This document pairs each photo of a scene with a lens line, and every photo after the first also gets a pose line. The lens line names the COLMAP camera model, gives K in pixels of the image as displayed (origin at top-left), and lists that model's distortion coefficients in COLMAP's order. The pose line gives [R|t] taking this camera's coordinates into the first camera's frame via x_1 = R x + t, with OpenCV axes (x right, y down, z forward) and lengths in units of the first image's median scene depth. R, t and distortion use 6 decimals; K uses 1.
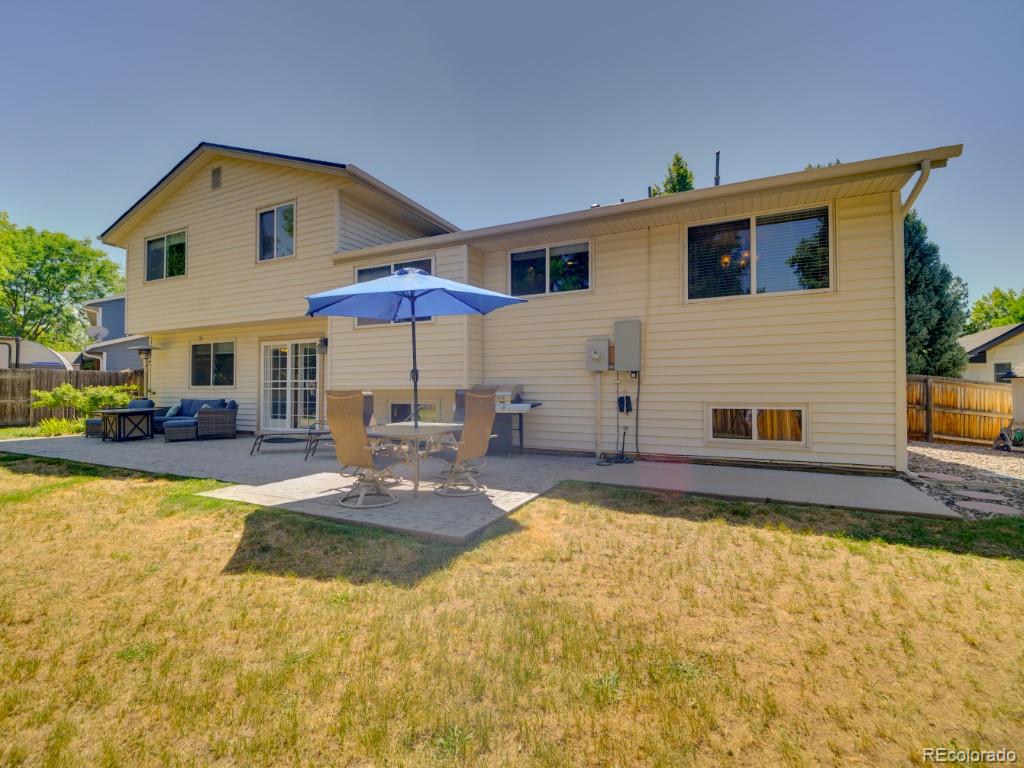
lens RADIAL K [[482.8, 0, 505.6], [0, 482.8, 382.7], [0, 0, 1]] dist [-0.002454, -0.000960]
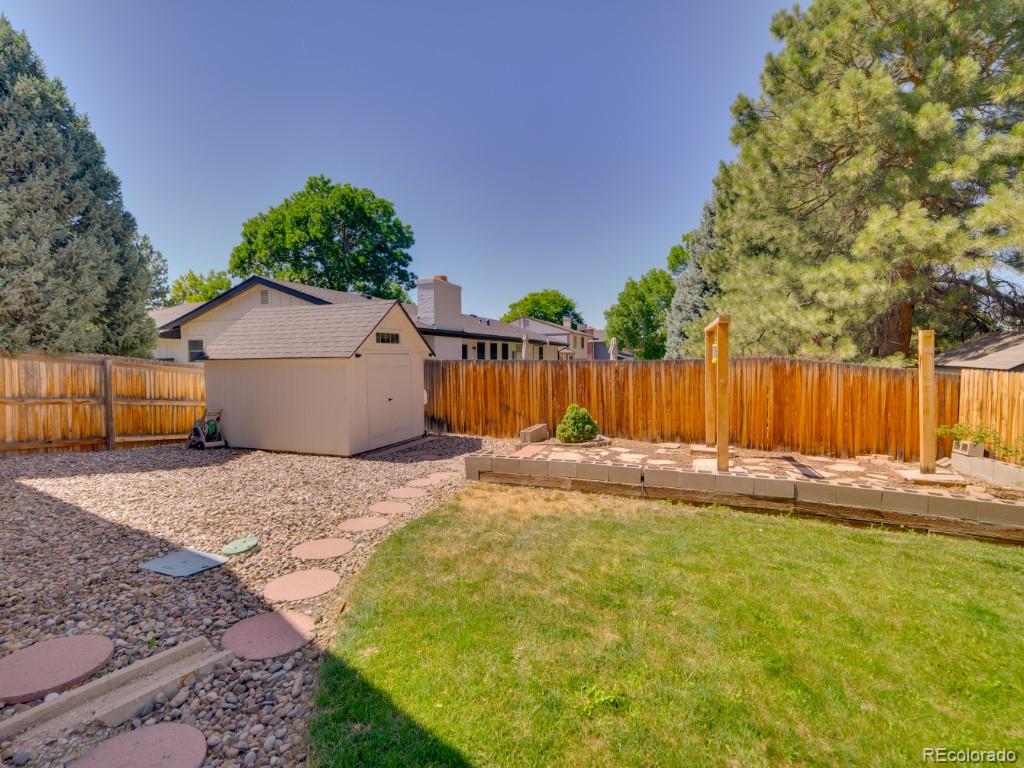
lens RADIAL K [[482.8, 0, 505.6], [0, 482.8, 382.7], [0, 0, 1]] dist [-0.002454, -0.000960]
pose [[0.199682, -0.048203, 0.978674, 0.305623], [-0.012063, 0.998593, 0.051645, -0.018008], [-0.979787, -0.022119, 0.198819, 0.290822]]
